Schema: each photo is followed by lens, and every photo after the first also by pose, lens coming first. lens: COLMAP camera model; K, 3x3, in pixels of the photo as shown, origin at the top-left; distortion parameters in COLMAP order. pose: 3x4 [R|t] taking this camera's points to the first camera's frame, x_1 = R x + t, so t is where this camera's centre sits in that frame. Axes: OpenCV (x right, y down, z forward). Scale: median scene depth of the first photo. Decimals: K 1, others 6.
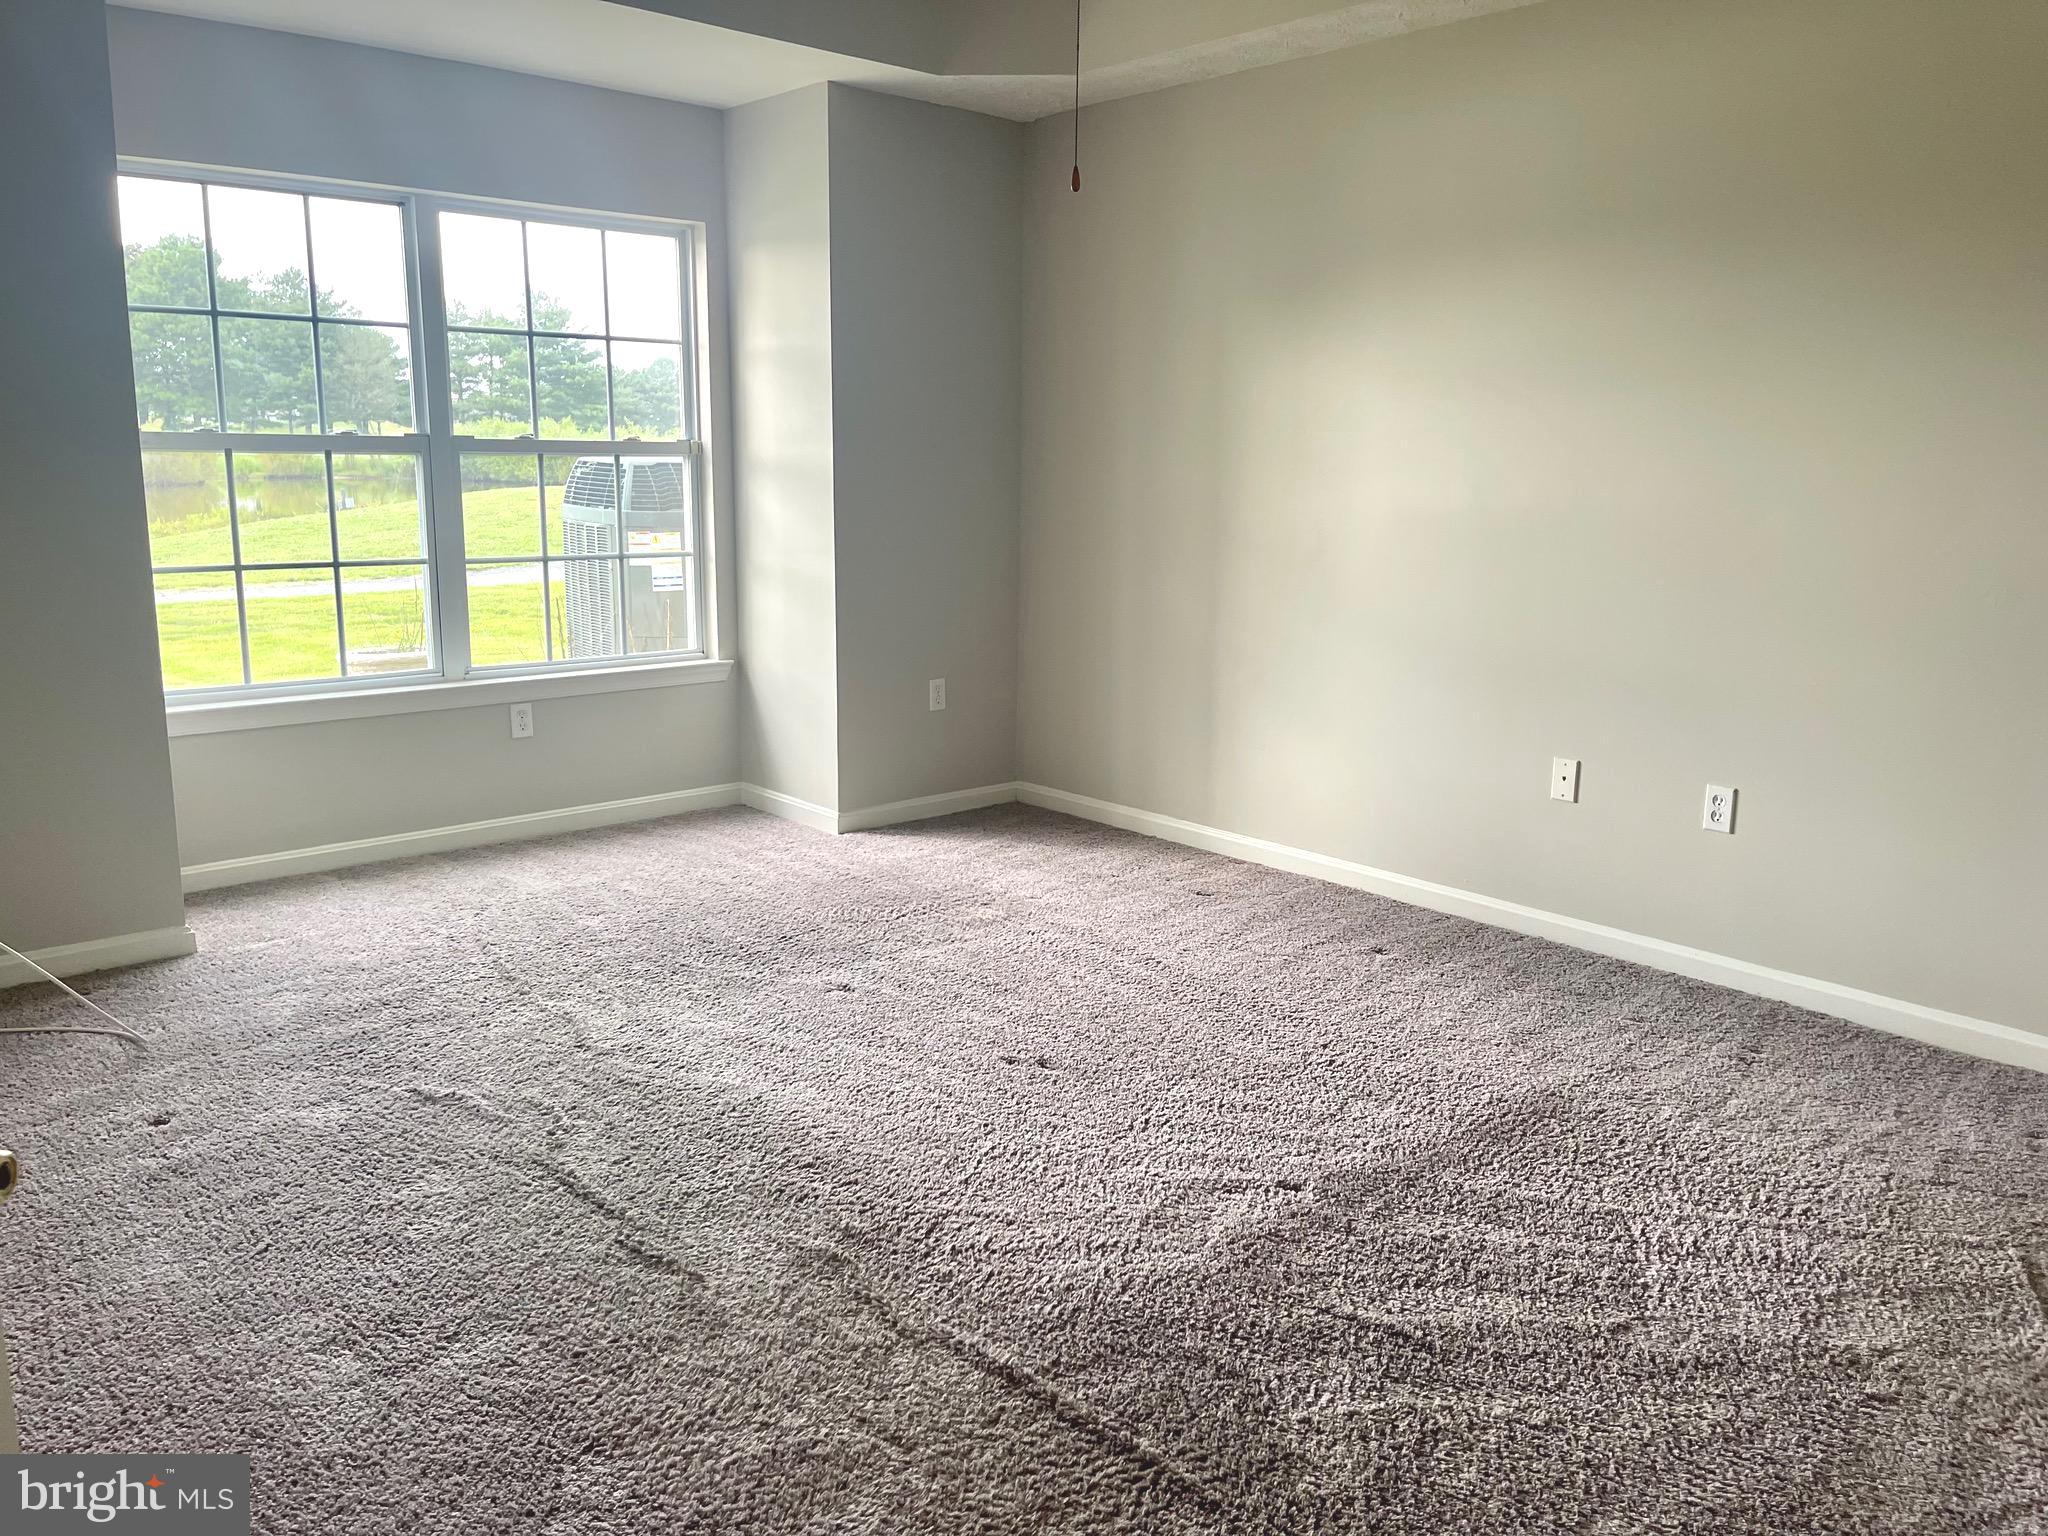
lens RADIAL K [[1537.1, 0, 1032.4], [0, 1537.1, 772.6], [0, 0, 1]] dist [0.070599, -0.093893]
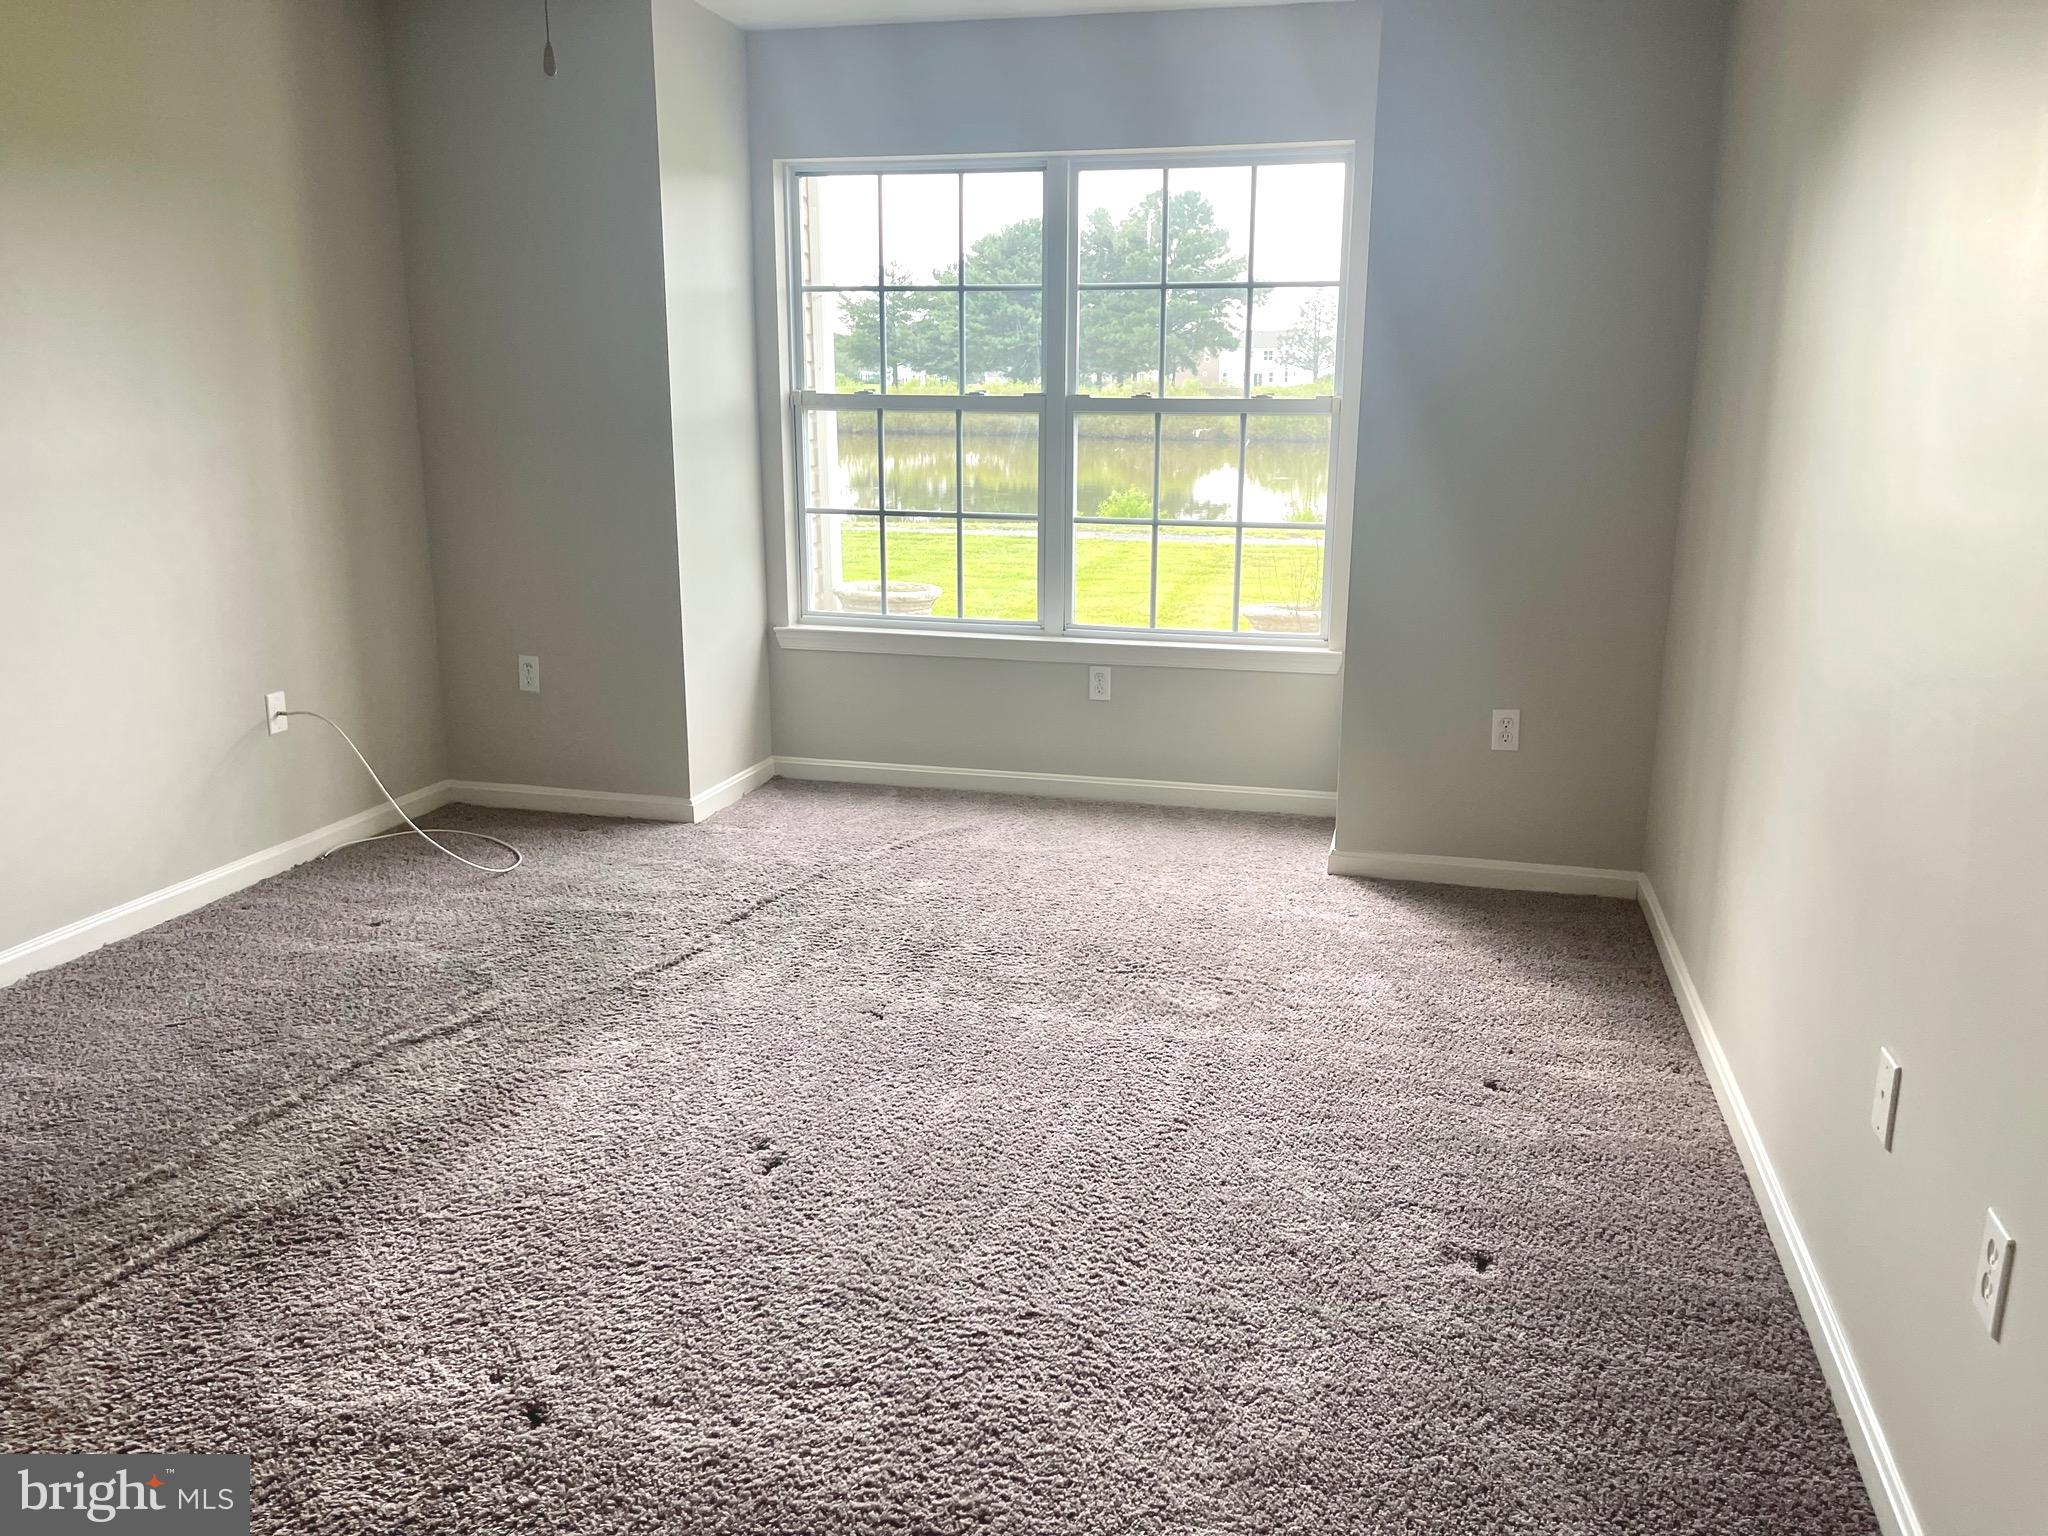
lens RADIAL K [[1537.1, 0, 1035.9], [0, 1537.1, 750.1], [0, 0, 1]] dist [0.070599, -0.093893]
pose [[0.562151, 0.179117, -0.807405, 0.480949], [-0.169993, 0.980445, 0.099148, -0.087766], [0.809375, 0.081517, 0.581607, 0.425073]]
